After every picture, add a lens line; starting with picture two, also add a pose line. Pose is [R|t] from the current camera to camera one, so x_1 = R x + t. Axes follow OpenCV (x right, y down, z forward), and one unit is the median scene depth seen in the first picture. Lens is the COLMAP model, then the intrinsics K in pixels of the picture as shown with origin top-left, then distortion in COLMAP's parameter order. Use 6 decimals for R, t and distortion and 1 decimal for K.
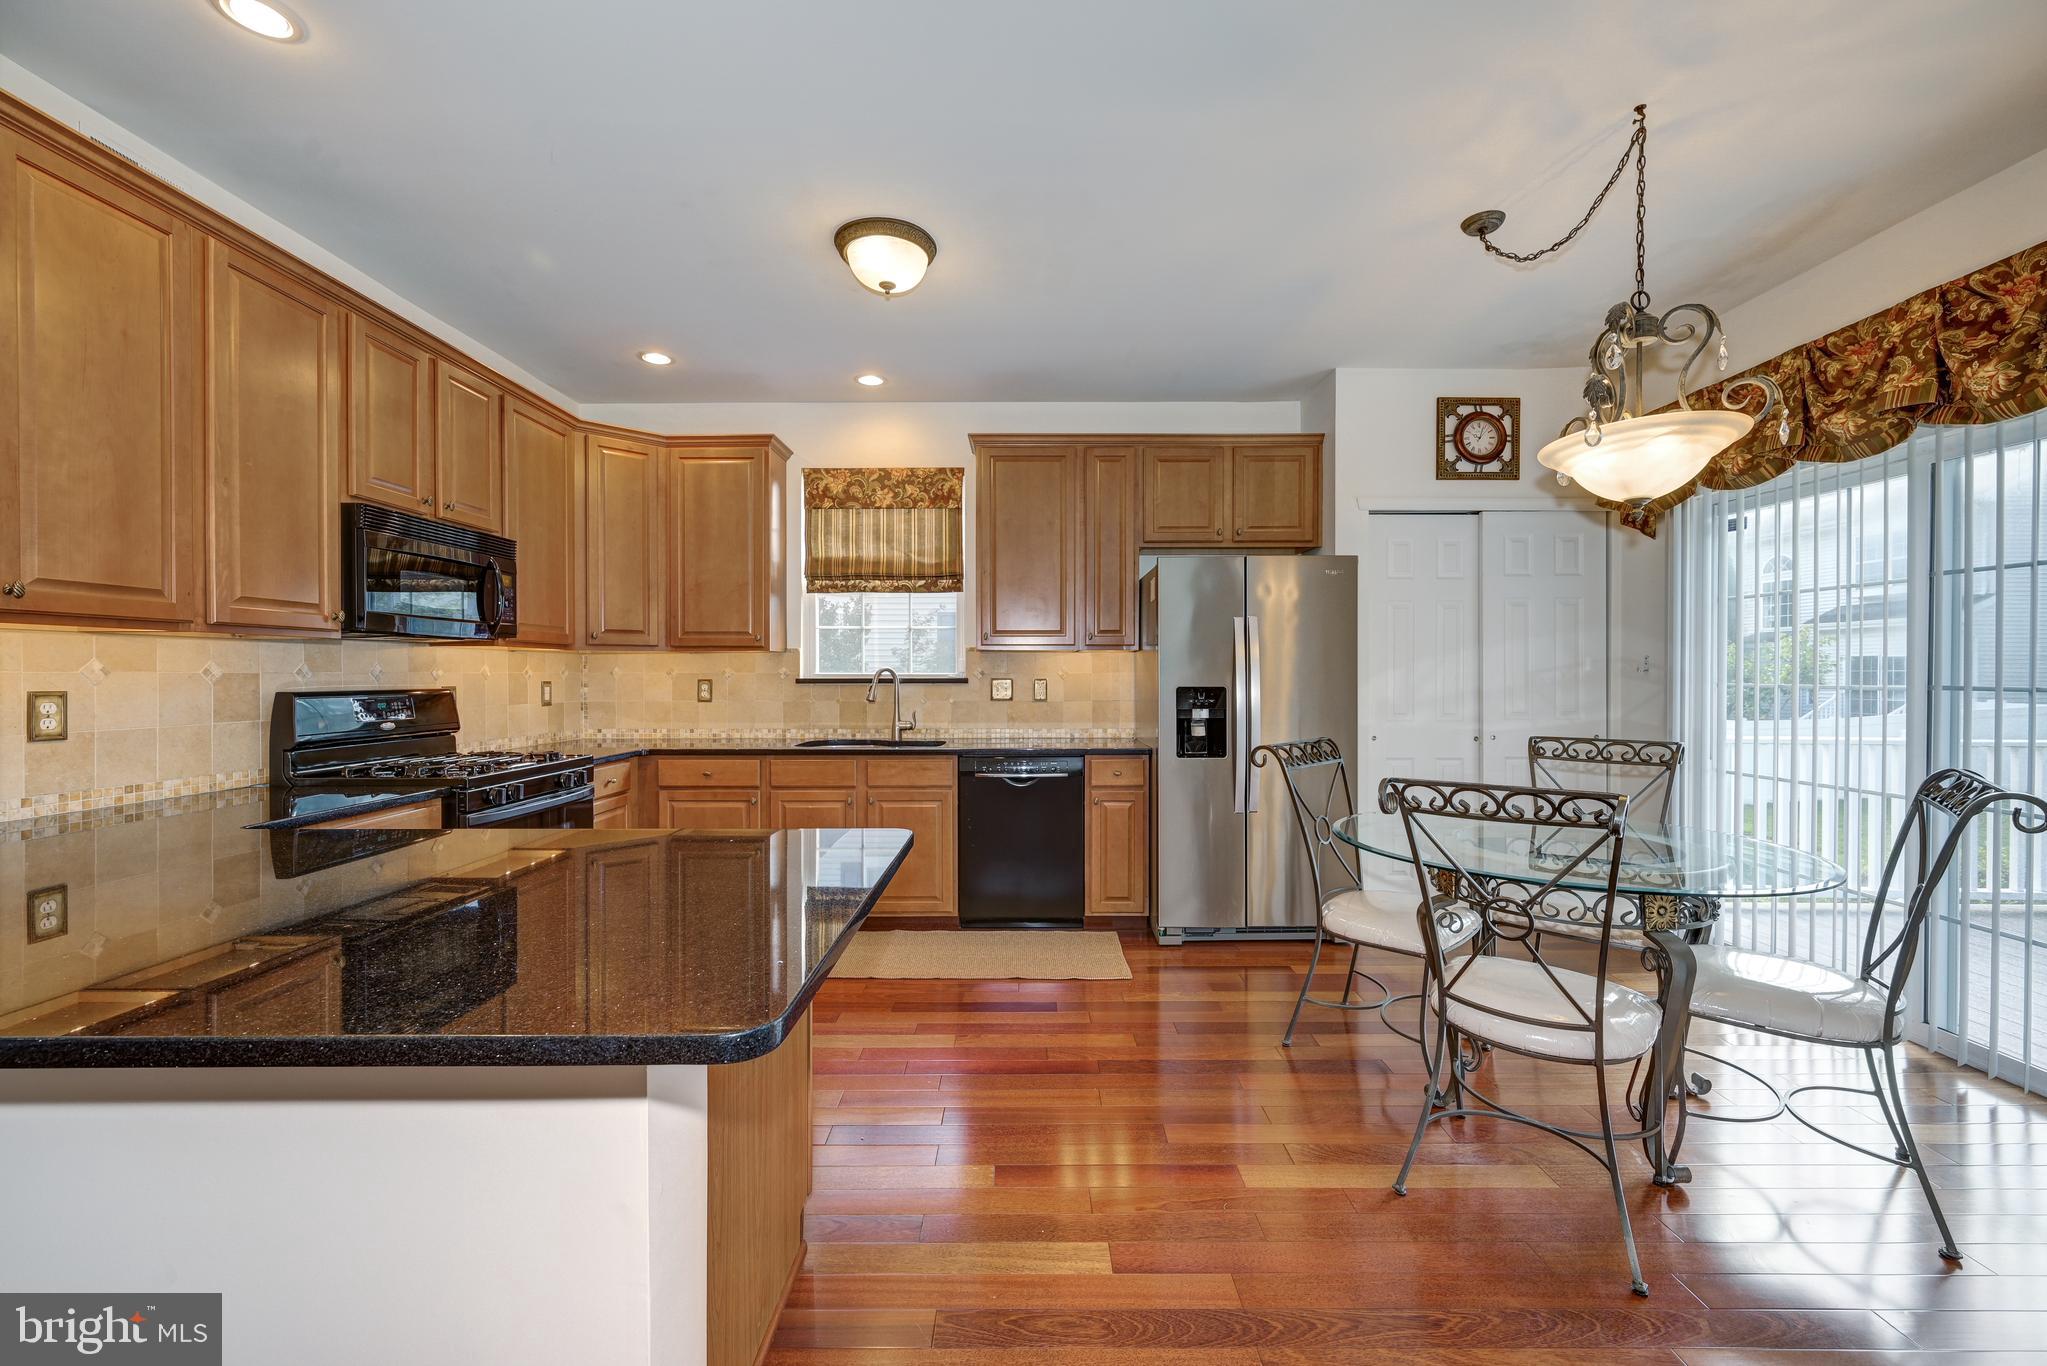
lens RADIAL K [[814.4, 0, 1004.2], [0, 814.4, 679.9], [0, 0, 1]] dist [-0.000728, 0.000059]
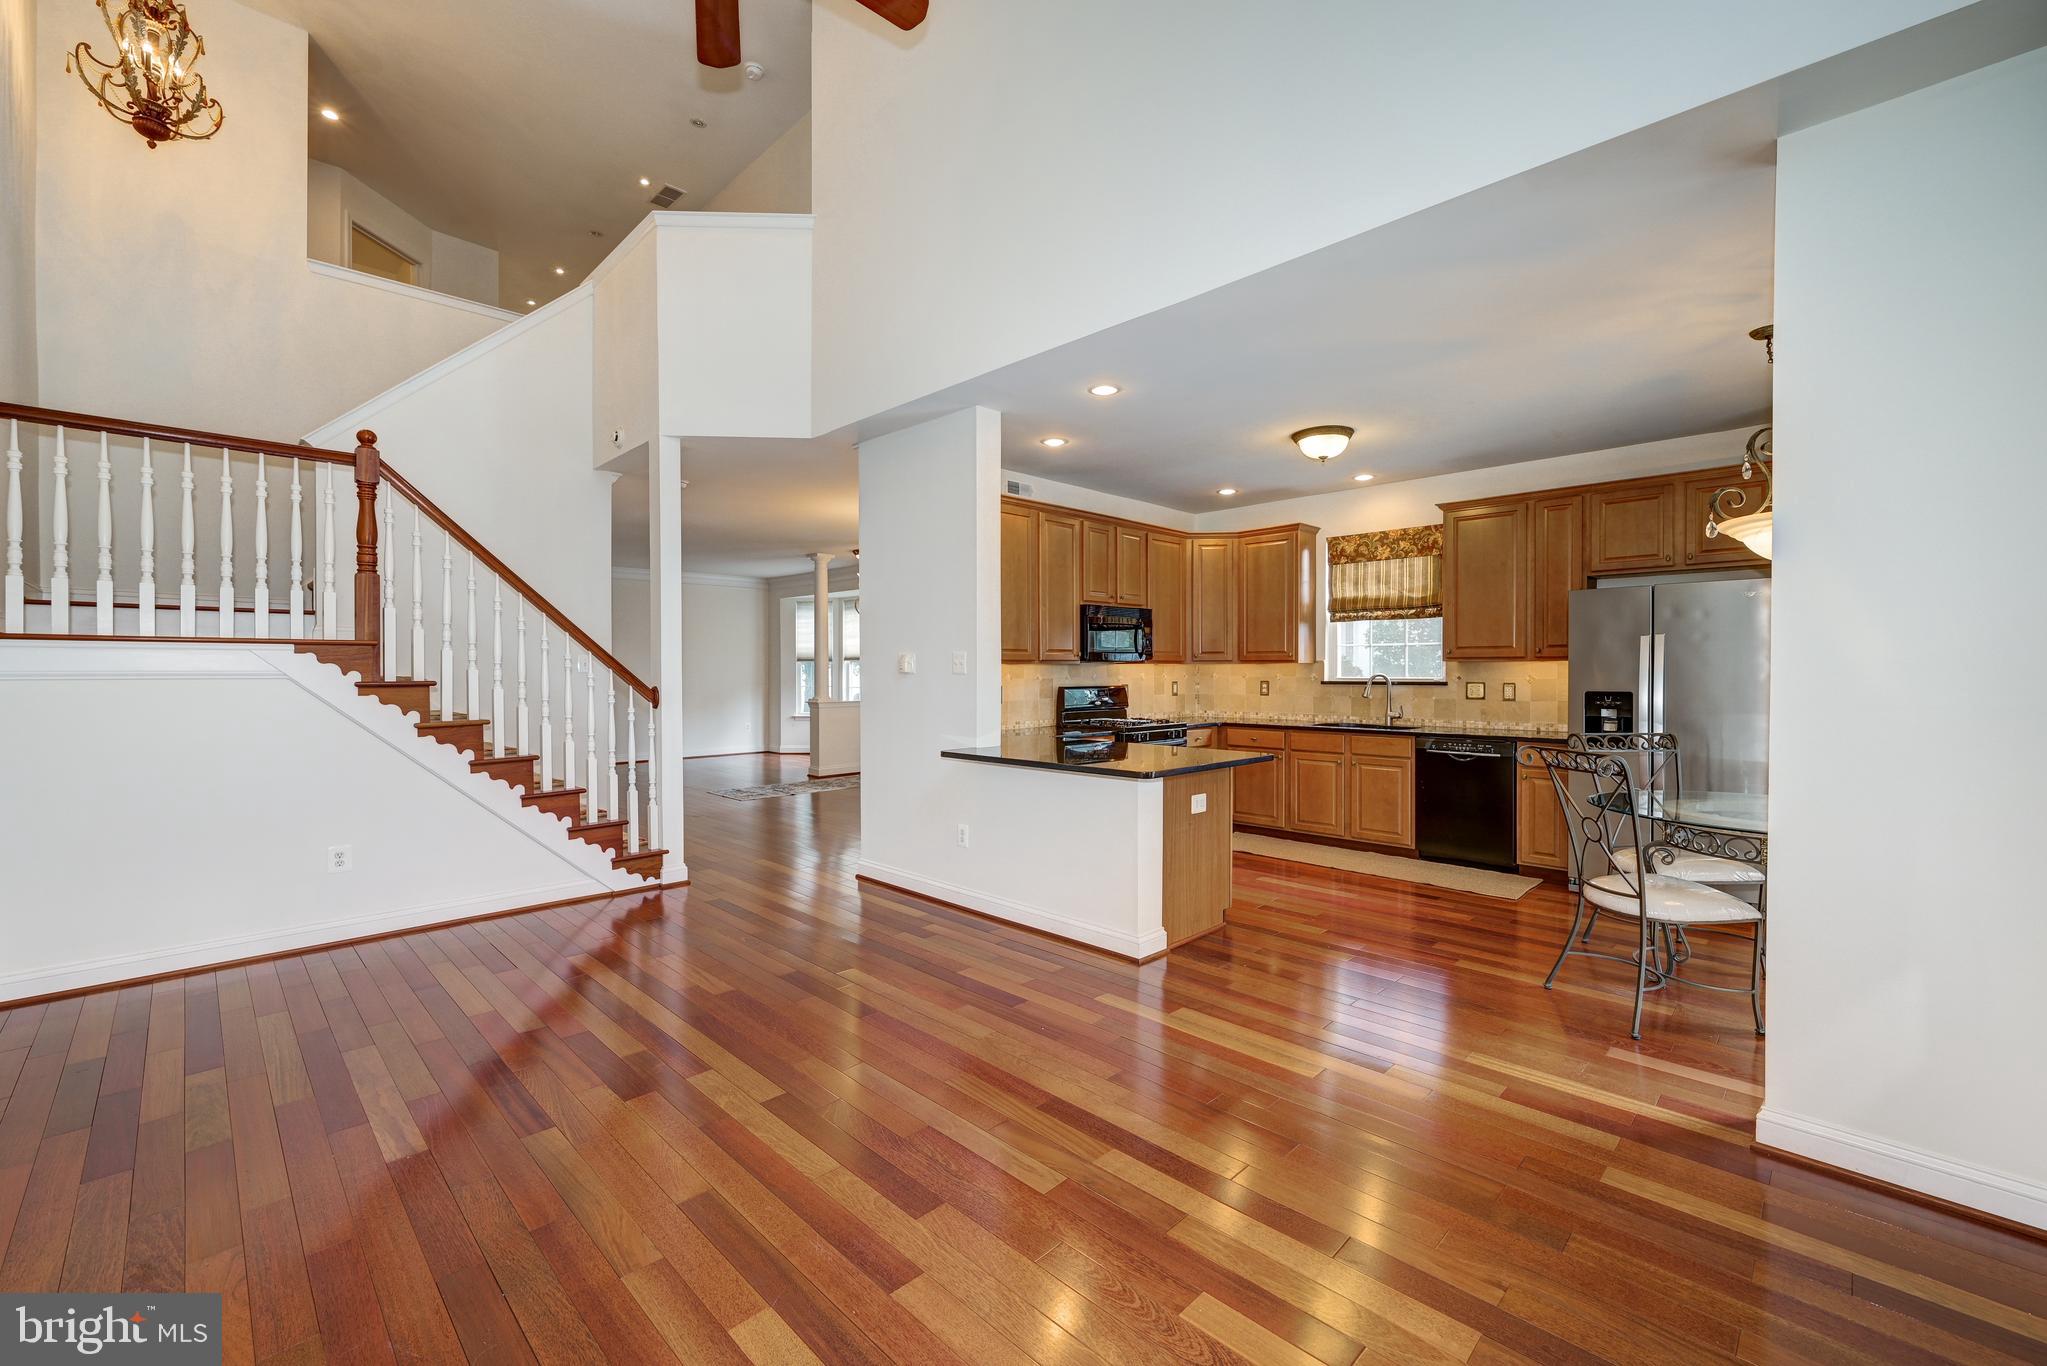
lens RADIAL K [[809.9, 0, 1023.5], [0, 809.9, 683.0], [0, 0, 1]] dist [0.000215, 0.000124]
pose [[0.716247, 0.011010, -0.697760, 0.431252], [-0.004357, 0.999927, 0.011305, -0.013591], [0.697834, -0.005057, 0.716242, -0.484241]]
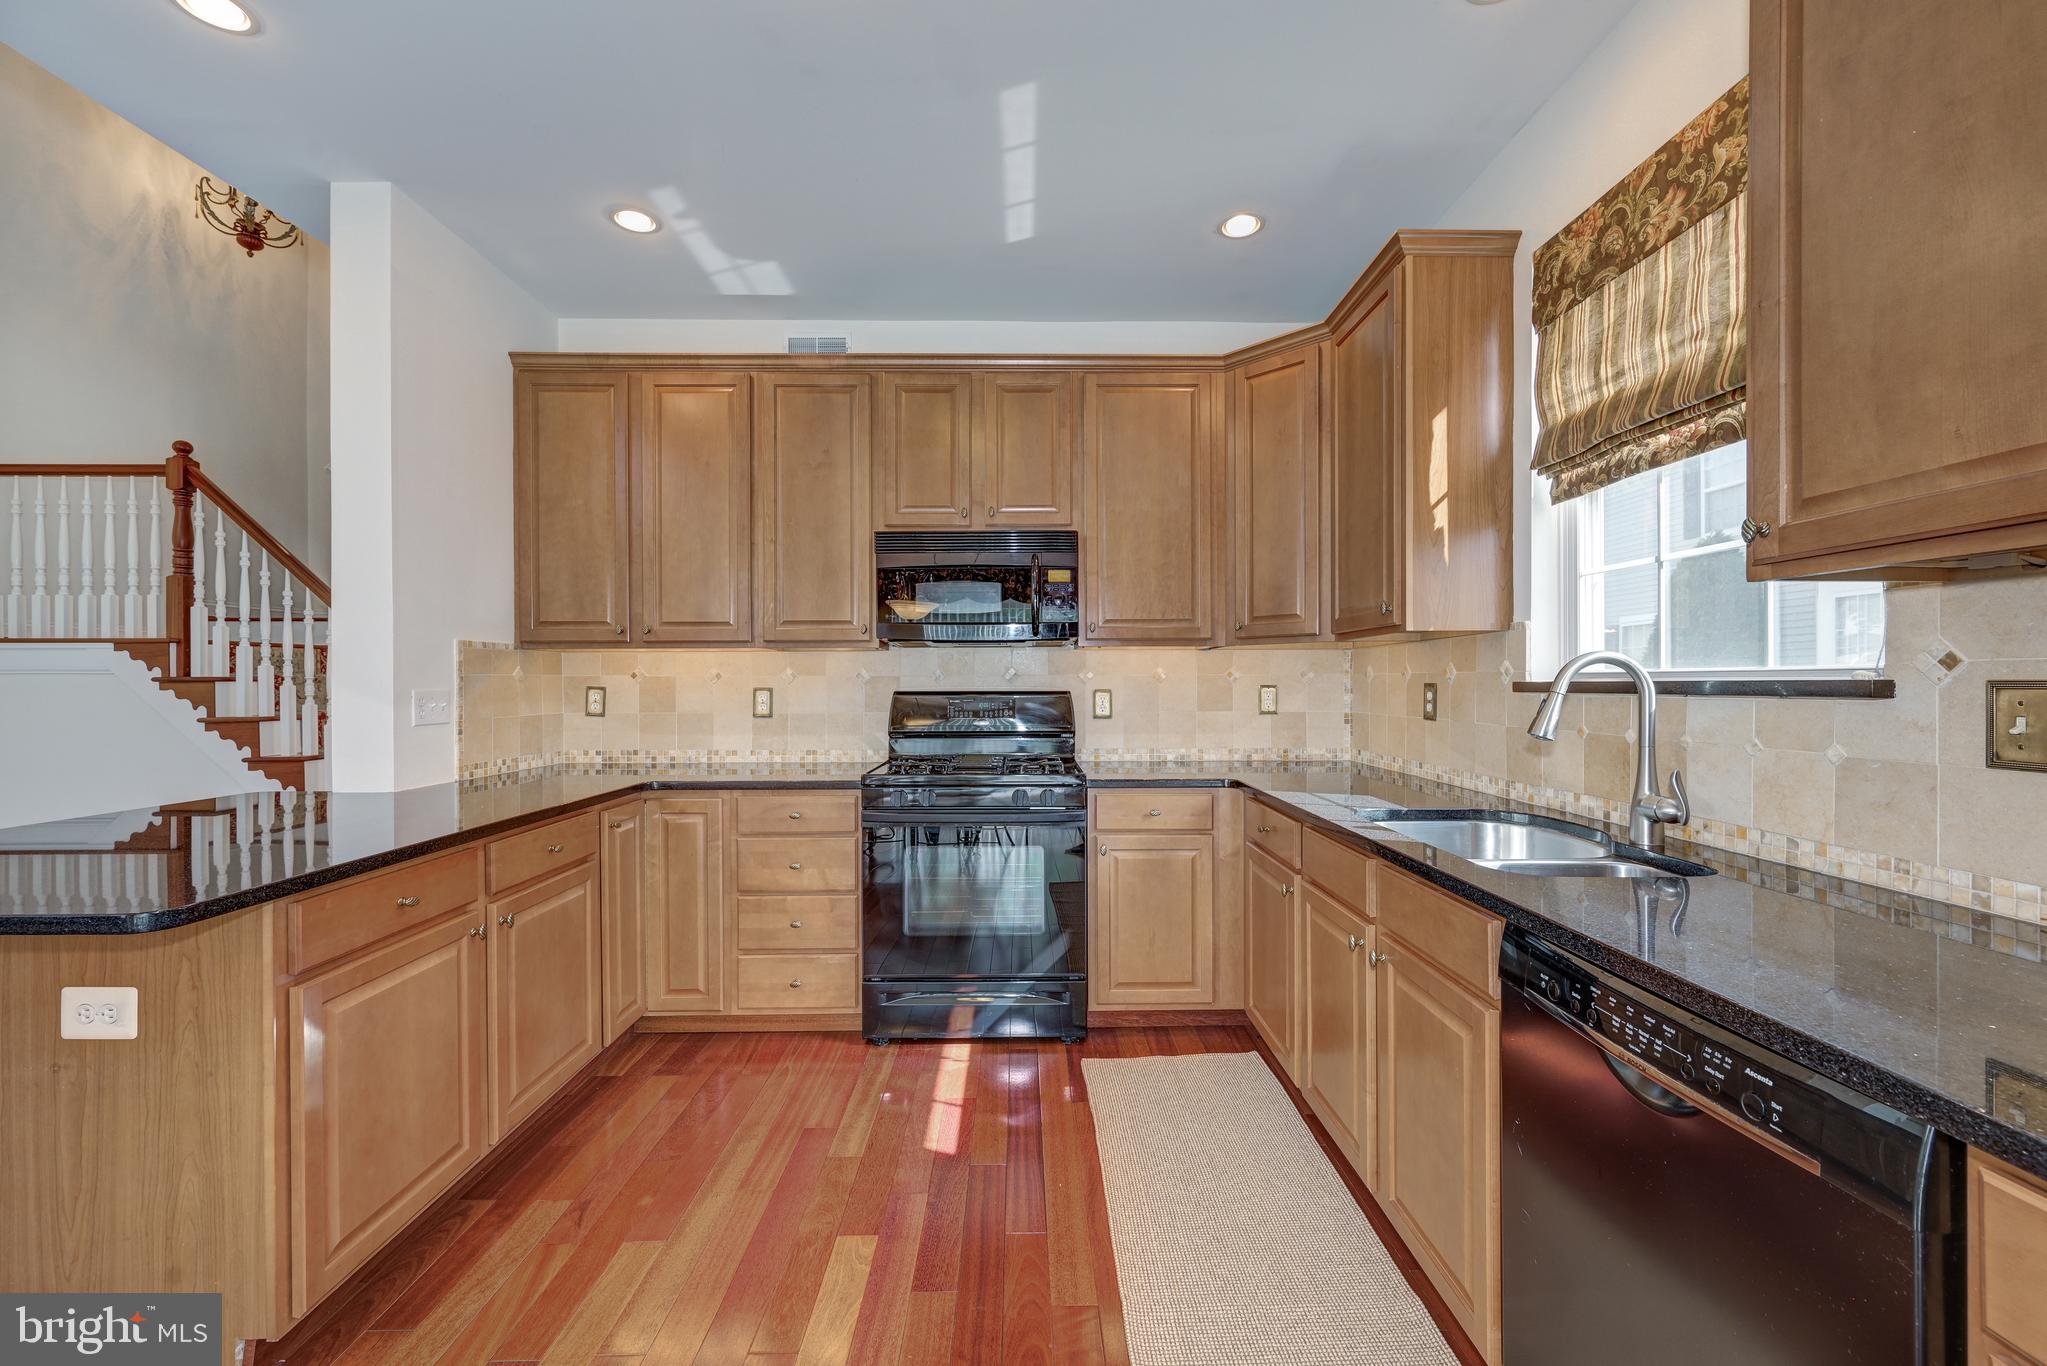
lens RADIAL K [[804.7, 0, 1052.1], [0, 804.7, 686.3], [0, 0, 1]] dist [-0.001458, -0.000113]
pose [[0.044728, 0.004596, -0.998989, 0.252009], [-0.005839, 0.999974, 0.004340, 0.000529], [0.998982, 0.005639, 0.044754, 0.778326]]
